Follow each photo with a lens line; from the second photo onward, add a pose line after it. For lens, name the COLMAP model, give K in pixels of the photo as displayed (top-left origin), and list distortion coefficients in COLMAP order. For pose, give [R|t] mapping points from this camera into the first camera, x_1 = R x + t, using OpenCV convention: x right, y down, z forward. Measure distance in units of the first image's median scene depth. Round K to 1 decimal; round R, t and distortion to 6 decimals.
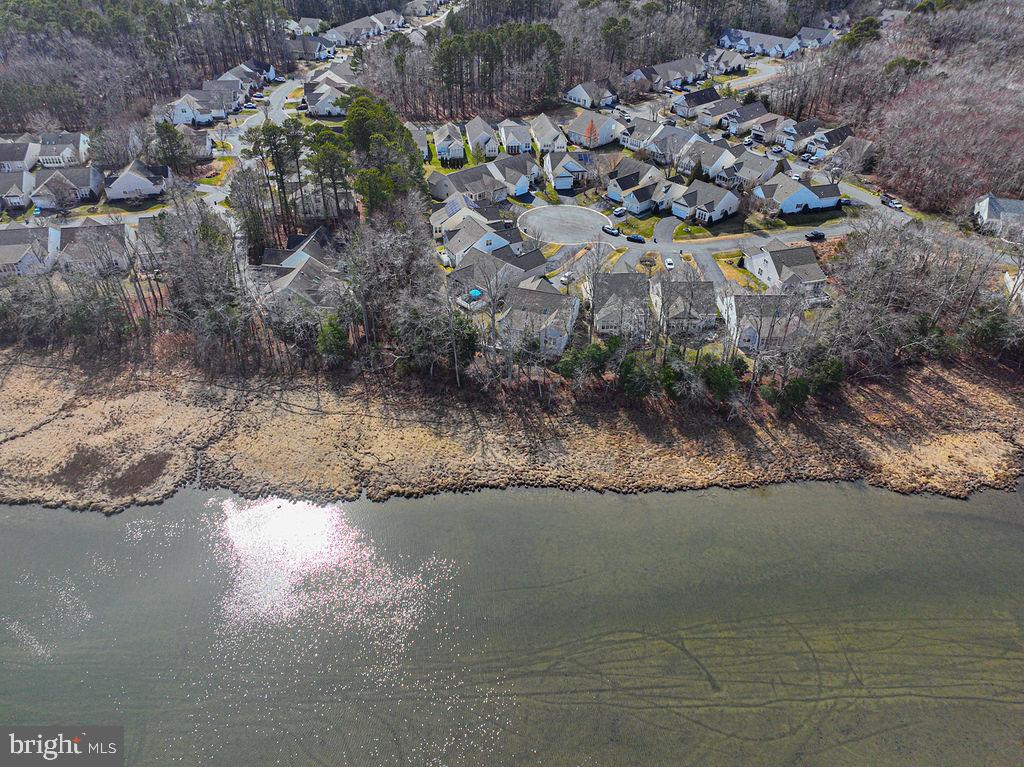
lens RADIAL K [[735.0, 0, 509.2], [0, 735.0, 387.2], [0, 0, 1]] dist [0.001656, 0.018168]
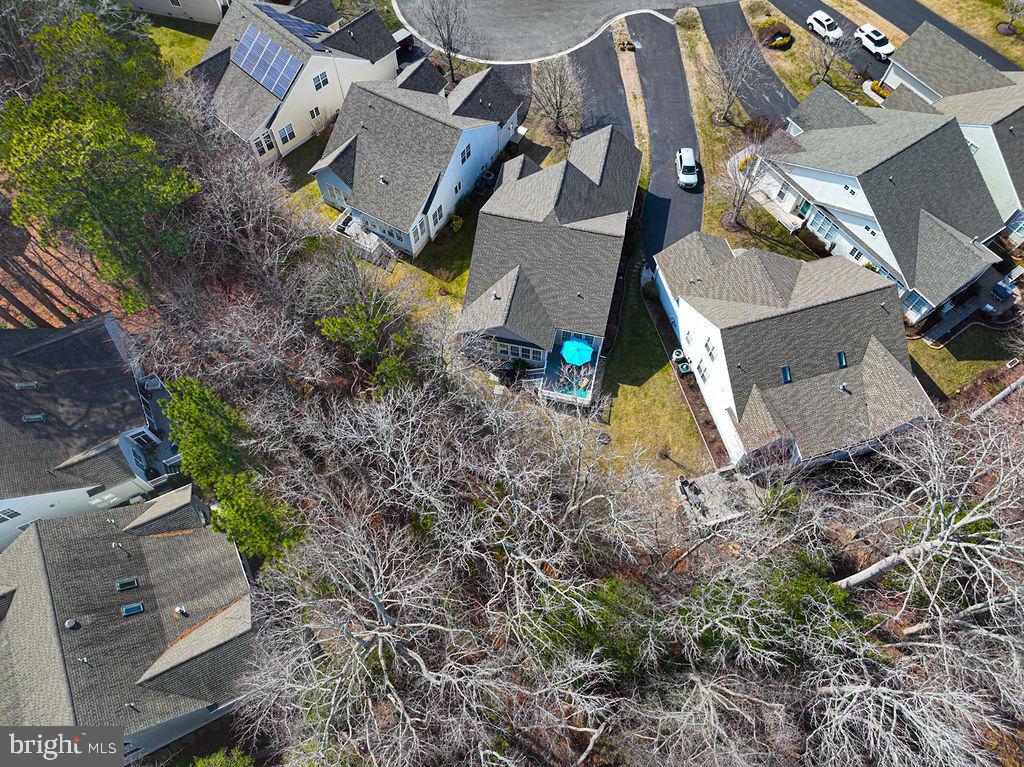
lens RADIAL K [[726.4, 0, 513.8], [0, 726.4, 369.6], [0, 0, 1]] dist [0.003106, 0.011295]
pose [[0.825232, -0.497172, 0.267977, -0.135575], [0.323210, 0.804806, 0.497818, -0.244608], [-0.463170, -0.324203, 0.824843, 0.575545]]
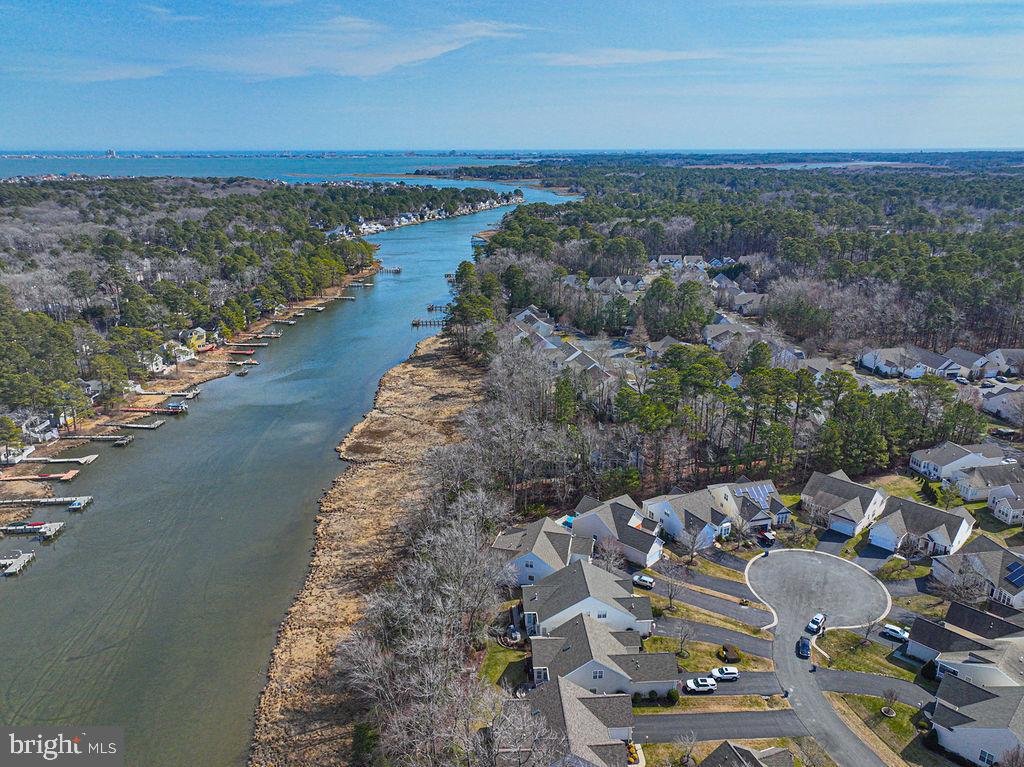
lens RADIAL K [[725.7, 0, 509.1], [0, 725.7, 378.6], [0, 0, 1]] dist [0.005213, 0.008055]
pose [[0.041743, 0.298200, -0.953590, 0.658994], [-0.580092, 0.784315, 0.219872, -0.354215], [0.813481, 0.543992, 0.205722, 0.495990]]
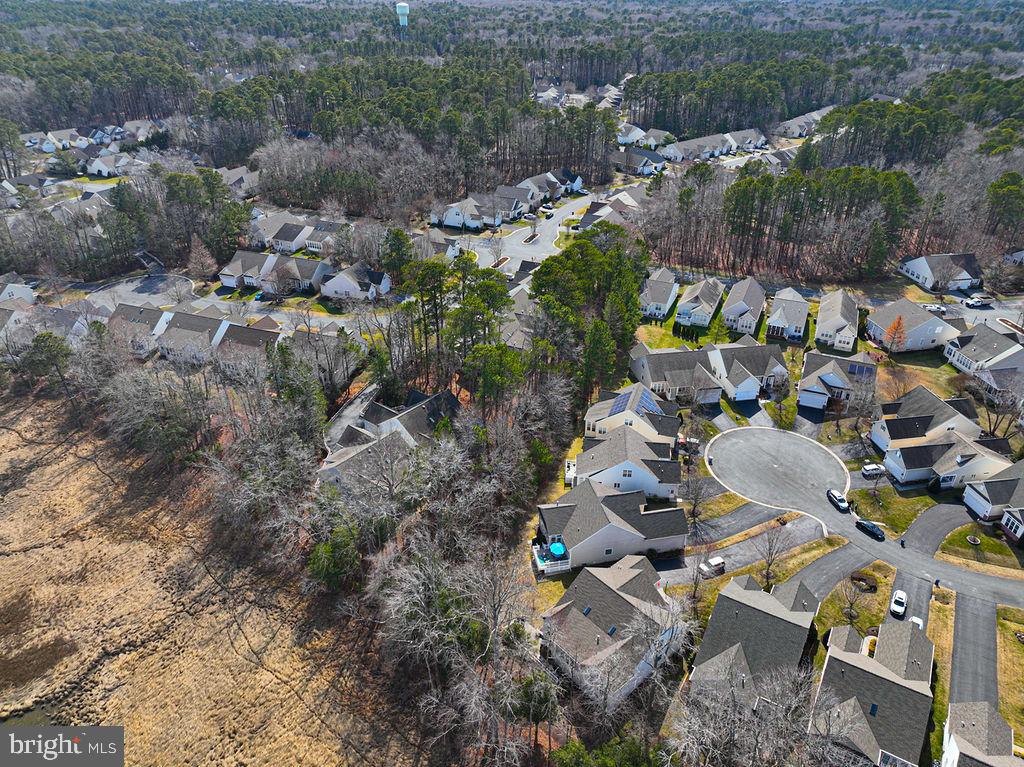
lens RADIAL K [[725.7, 0, 509.1], [0, 725.7, 378.6], [0, 0, 1]] dist [0.005213, 0.008055]
pose [[0.847909, 0.255756, -0.464370, 0.155988], [-0.306397, 0.951239, -0.035557, -0.194893], [0.432633, 0.172431, 0.884927, 0.268803]]
